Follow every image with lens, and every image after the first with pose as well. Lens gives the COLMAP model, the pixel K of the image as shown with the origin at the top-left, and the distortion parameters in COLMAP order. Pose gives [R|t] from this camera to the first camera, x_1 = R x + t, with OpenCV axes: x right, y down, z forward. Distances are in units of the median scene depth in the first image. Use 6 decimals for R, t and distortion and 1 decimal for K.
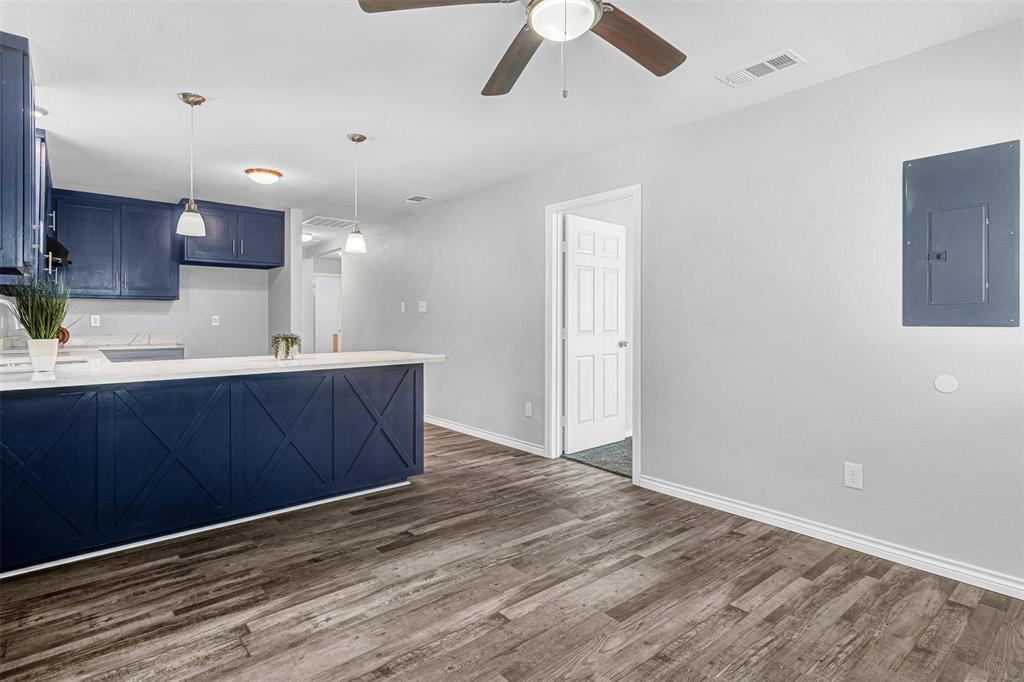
lens RADIAL K [[519.2, 0, 513.9], [0, 519.2, 322.5], [0, 0, 1]] dist [0.020482, -0.001107]
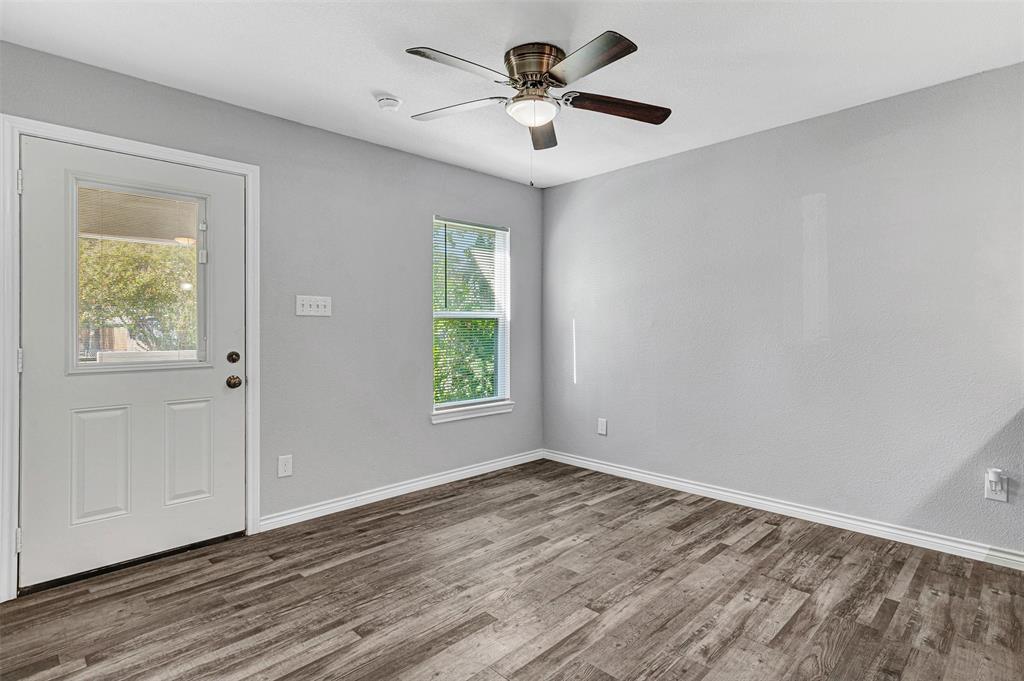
lens RADIAL K [[519.2, 0, 513.9], [0, 519.2, 322.0], [0, 0, 1]] dist [0.020482, -0.001107]
pose [[-0.996684, 0.003207, -0.081306, 0.204742], [0.003925, 0.999955, -0.008677, -0.015298], [0.081275, -0.008968, -0.996651, 1.859641]]
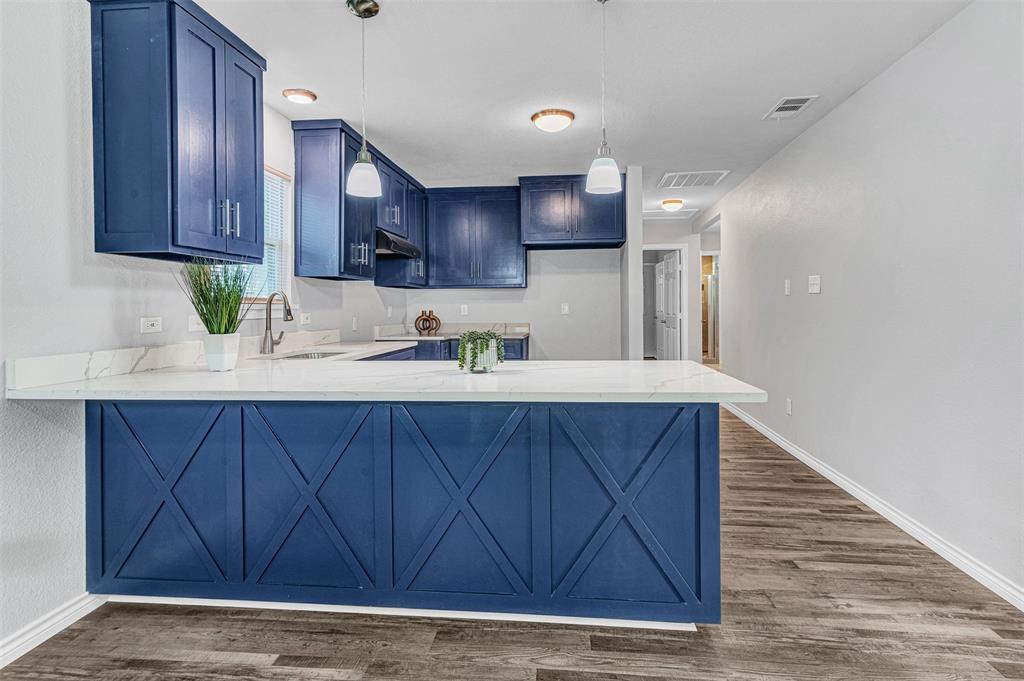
lens RADIAL K [[519.2, 0, 513.9], [0, 519.2, 322.0], [0, 0, 1]] dist [0.020482, -0.001107]
pose [[0.690429, 0.015007, -0.723244, 0.069550], [0.004125, 0.999687, 0.024680, -0.008554], [0.723388, -0.020023, 0.690151, 0.830393]]
